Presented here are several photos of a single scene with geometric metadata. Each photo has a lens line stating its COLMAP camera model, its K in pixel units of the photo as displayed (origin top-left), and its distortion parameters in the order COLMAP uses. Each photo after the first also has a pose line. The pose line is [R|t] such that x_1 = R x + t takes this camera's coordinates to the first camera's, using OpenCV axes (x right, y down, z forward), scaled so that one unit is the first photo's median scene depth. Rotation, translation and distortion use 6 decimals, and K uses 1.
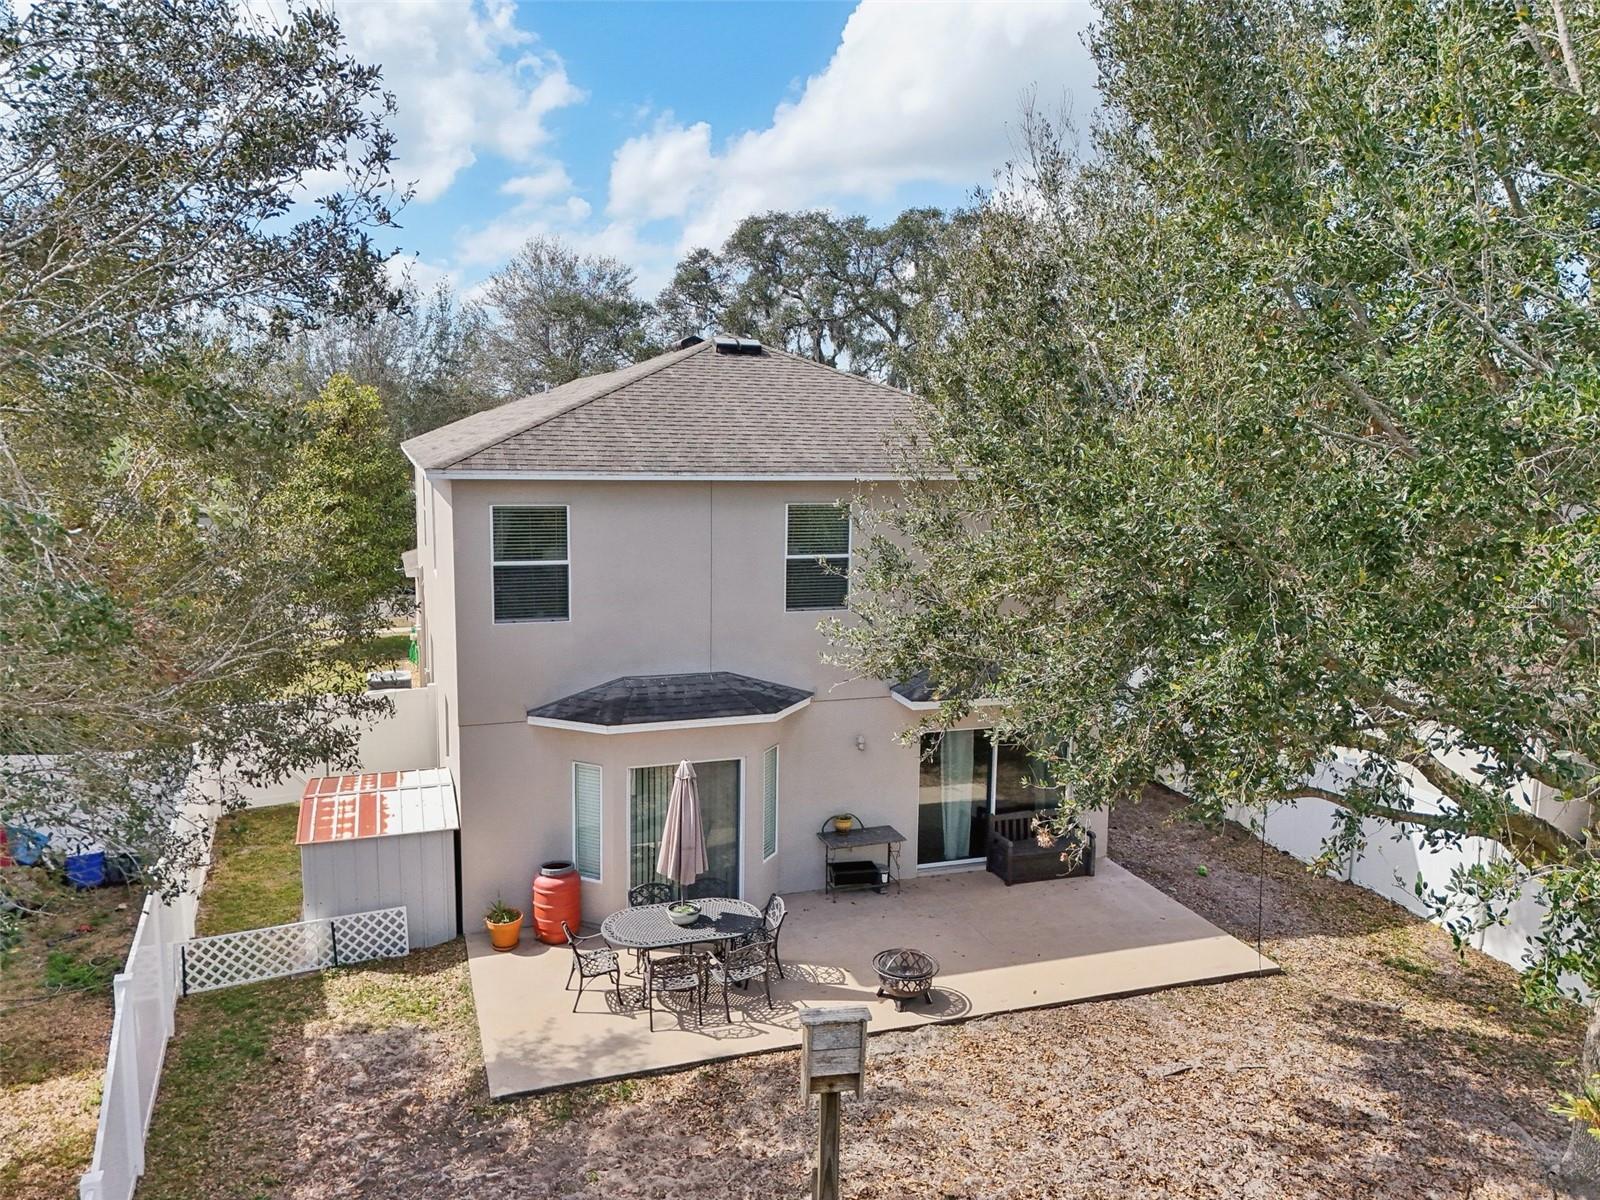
lens RADIAL K [[1191.5, 0, 794.3], [0, 1191.5, 591.9], [0, 0, 1]] dist [0.062305, -0.043867]
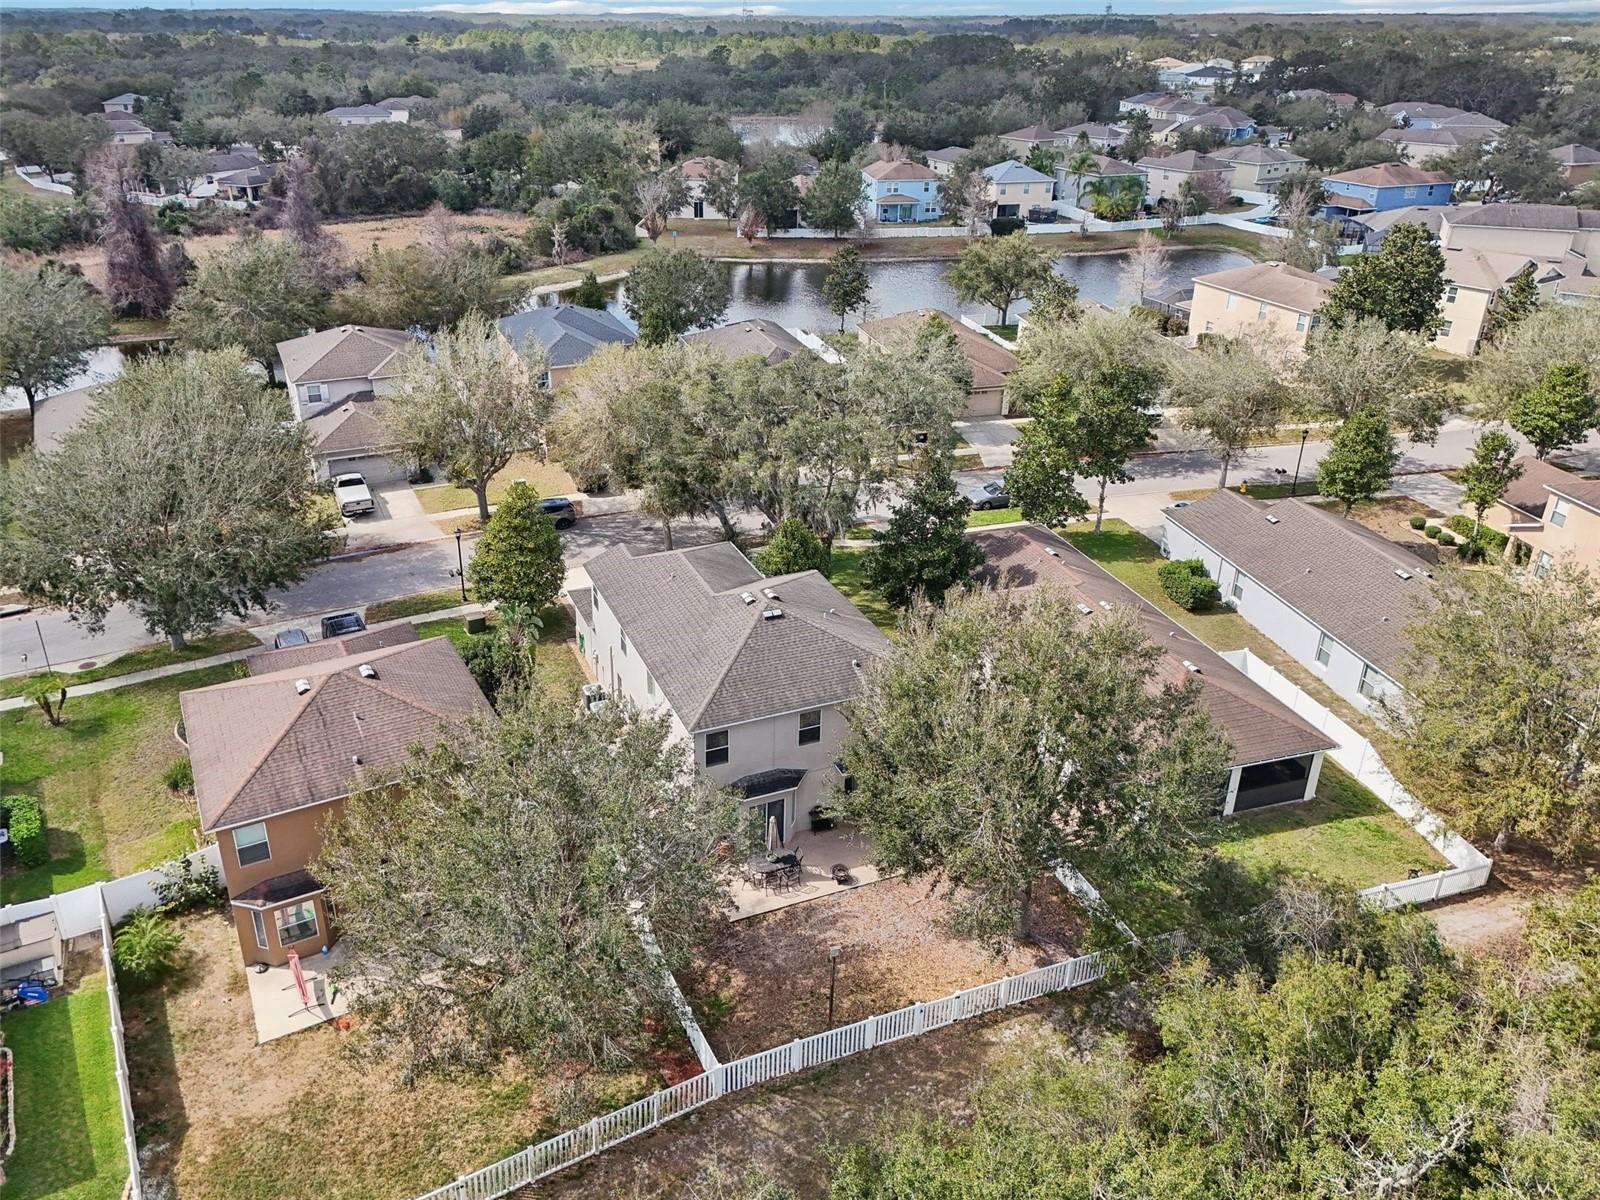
lens RADIAL K [[1320.0, 0, 789.5], [0, 1320.0, 503.5], [0, 0, 1]] dist [0.067525, -0.061948]
pose [[0.997348, -0.020158, 0.069933, -0.263378], [0.000802, 0.963862, 0.266401, -1.524831], [-0.072776, -0.265638, 0.961322, -2.073441]]
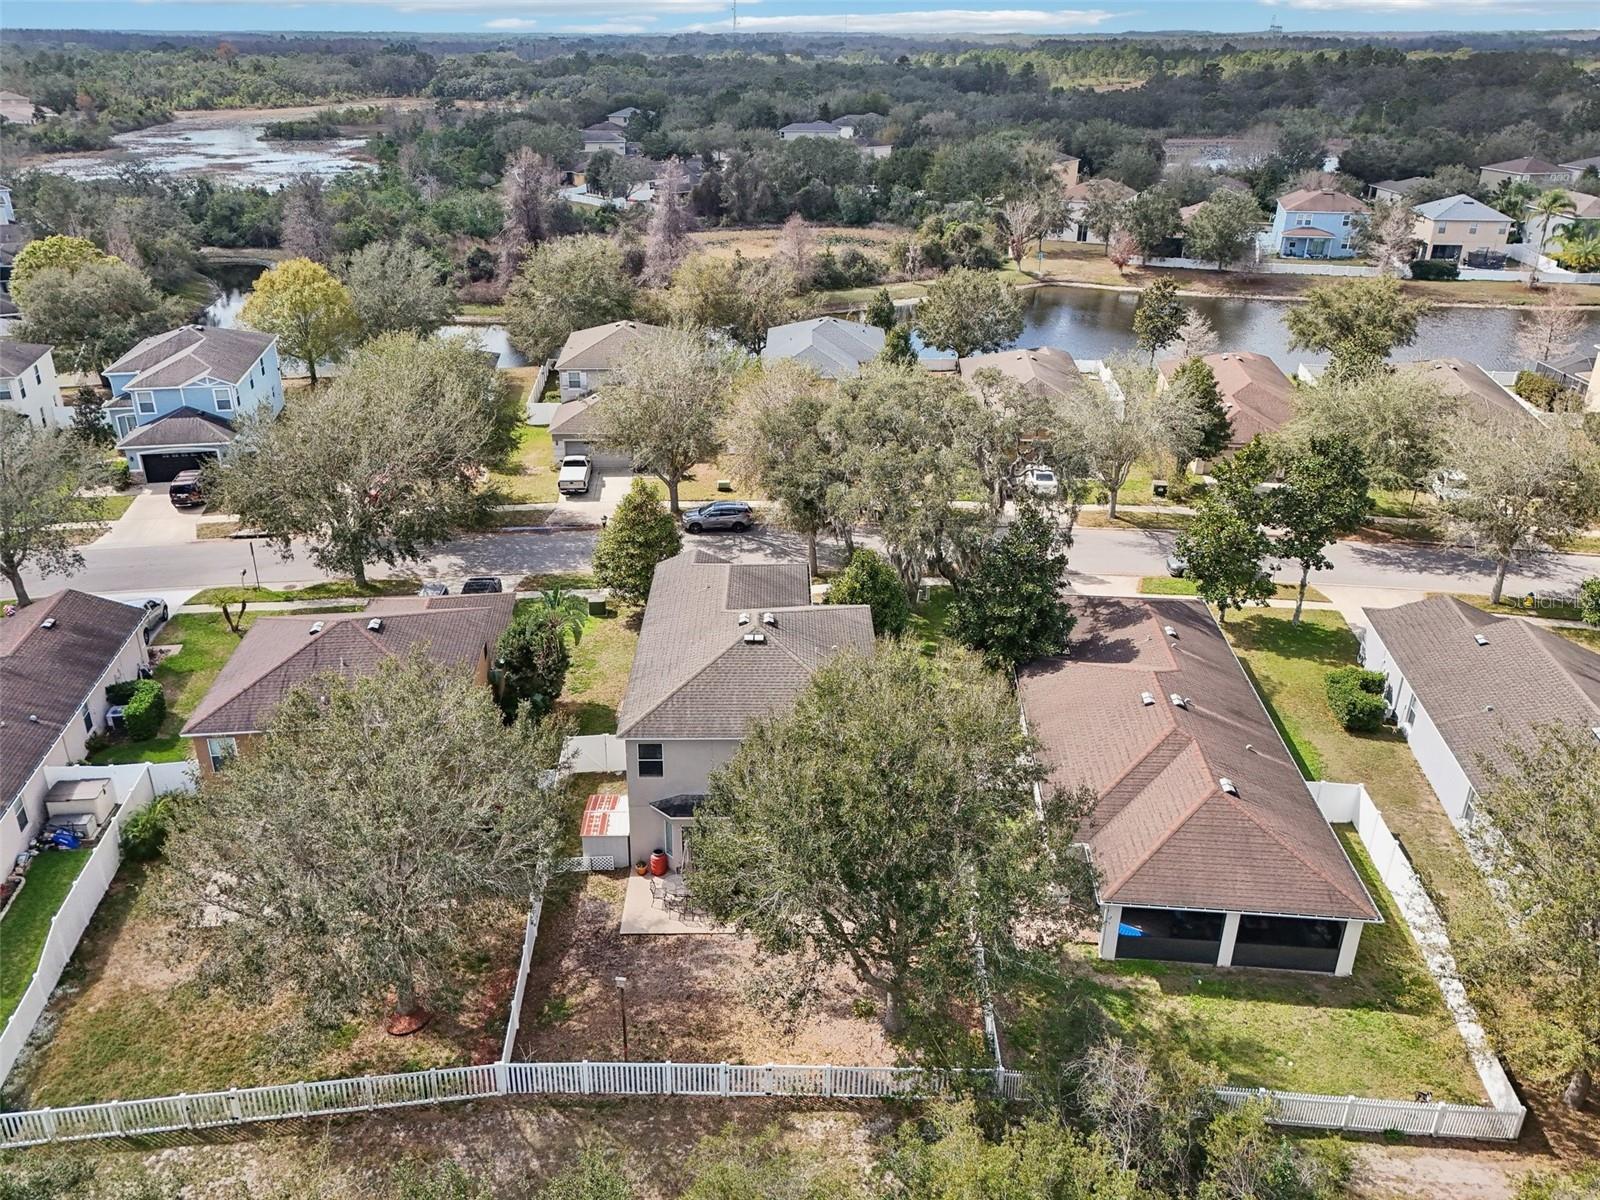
lens RADIAL K [[1320.0, 0, 789.5], [0, 1320.0, 503.5], [0, 0, 1]] dist [0.067525, -0.061948]
pose [[0.942378, 0.113718, -0.314631, 1.094762], [-0.030094, 0.965459, 0.258810, -1.536491], [0.333195, -0.234428, 0.913250, -1.786604]]
